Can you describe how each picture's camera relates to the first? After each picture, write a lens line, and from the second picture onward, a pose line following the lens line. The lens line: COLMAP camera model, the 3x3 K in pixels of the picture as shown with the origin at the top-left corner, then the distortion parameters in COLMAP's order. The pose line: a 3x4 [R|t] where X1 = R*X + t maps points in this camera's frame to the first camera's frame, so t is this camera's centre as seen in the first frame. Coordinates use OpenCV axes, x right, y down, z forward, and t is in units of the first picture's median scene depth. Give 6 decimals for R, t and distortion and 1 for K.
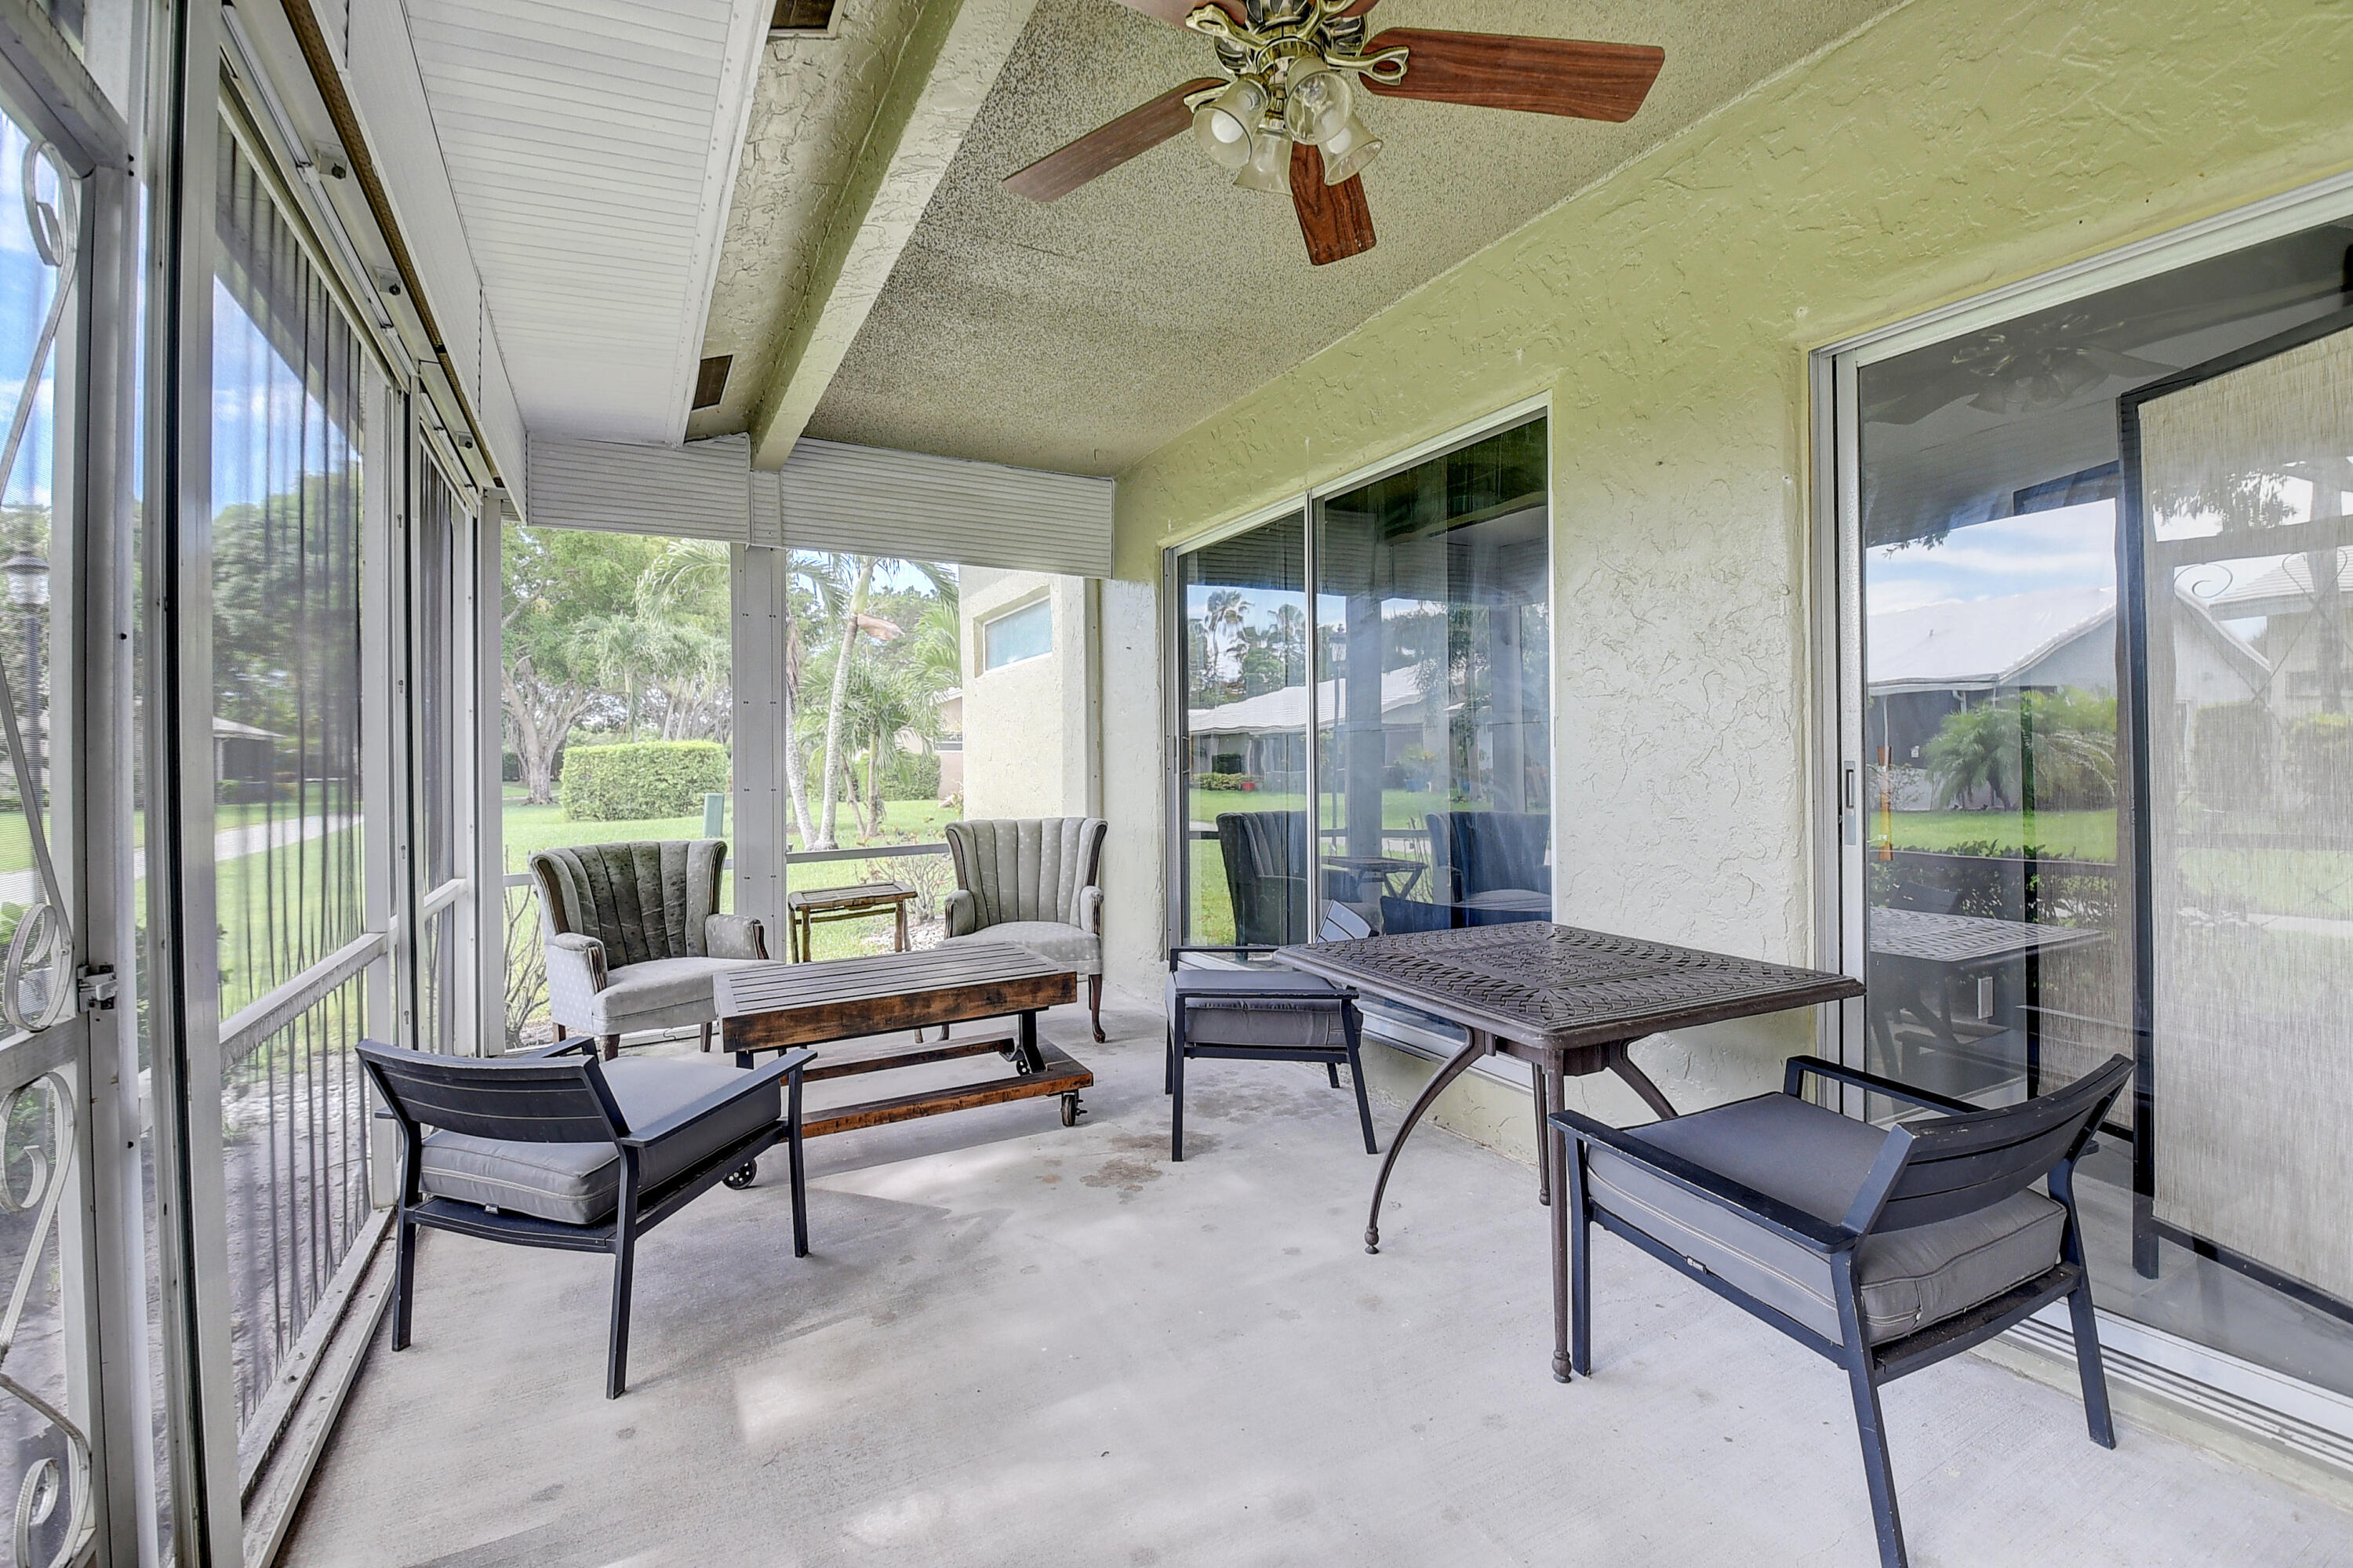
lens RADIAL K [[1053.7, 0, 1156.3], [0, 1053.7, 761.4], [0, 0, 1]] dist [0.003523, -0.020555]
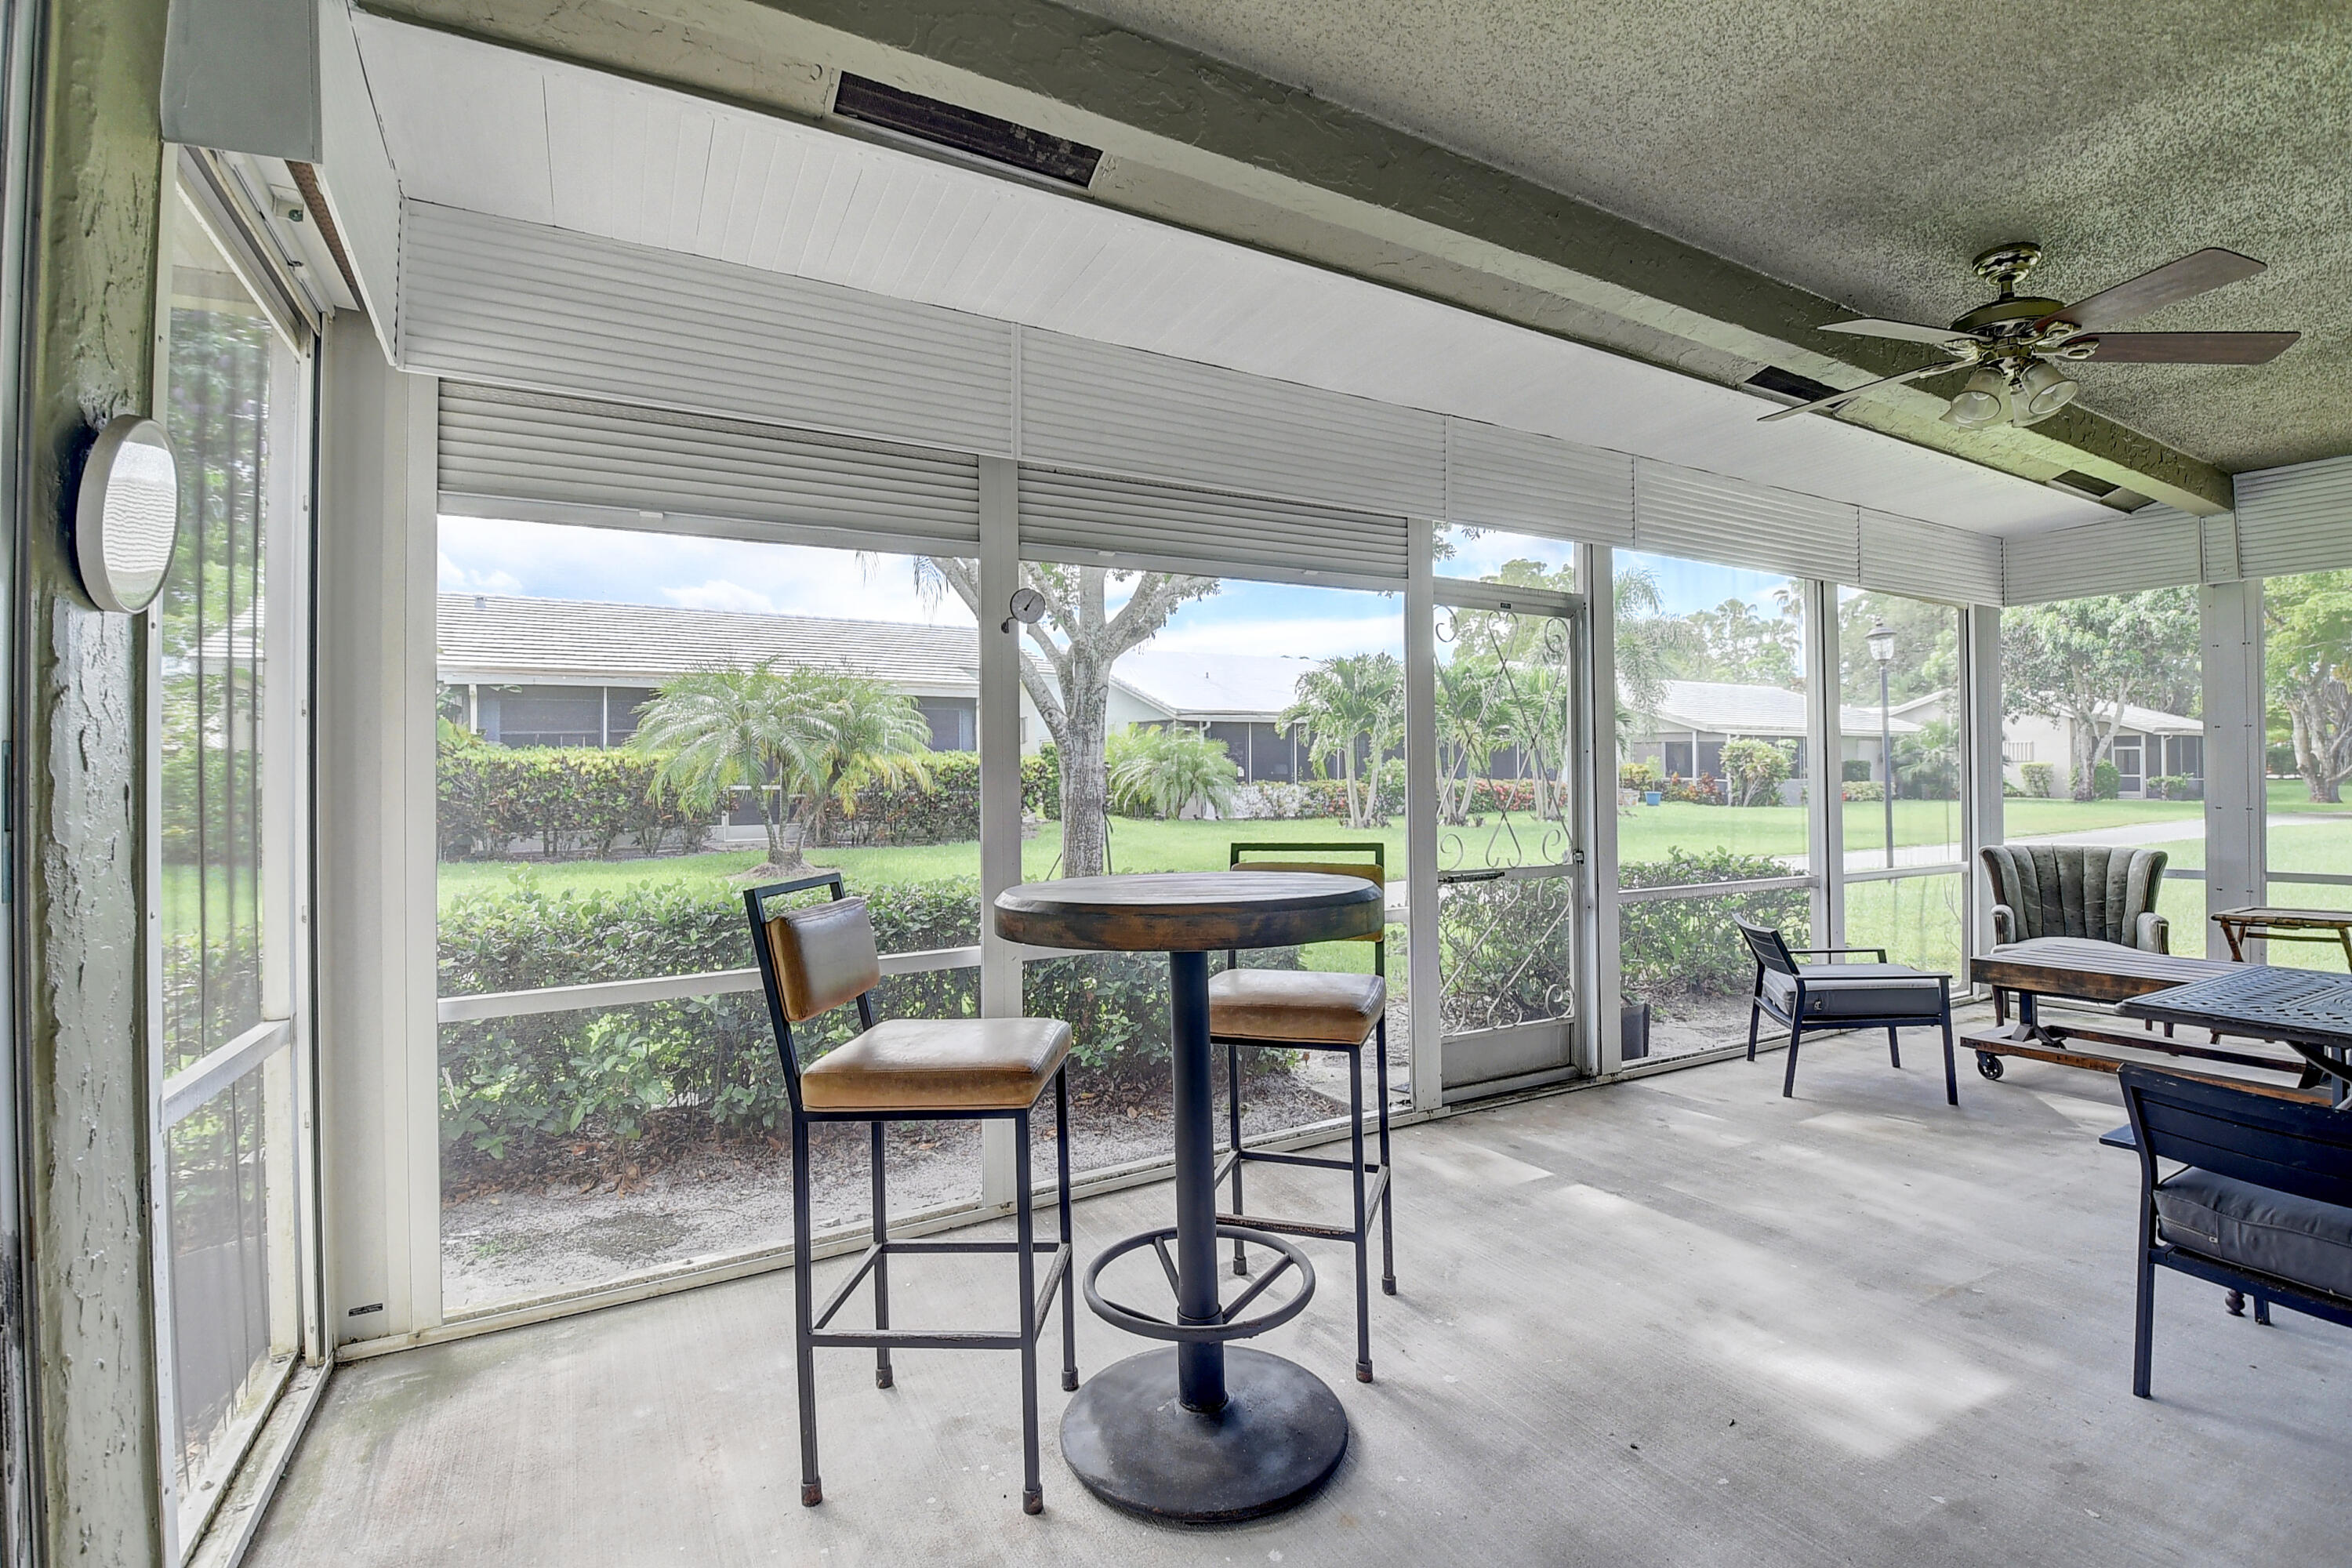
lens RADIAL K [[1054.7, 0, 1161.0], [0, 1054.7, 760.6], [0, 0, 1]] dist [0.003792, -0.020496]
pose [[0.026790, 0.001673, -0.999640, 0.779466], [0.006246, 0.999979, 0.001841, -0.037483], [0.999622, -0.006293, 0.026779, -0.149770]]
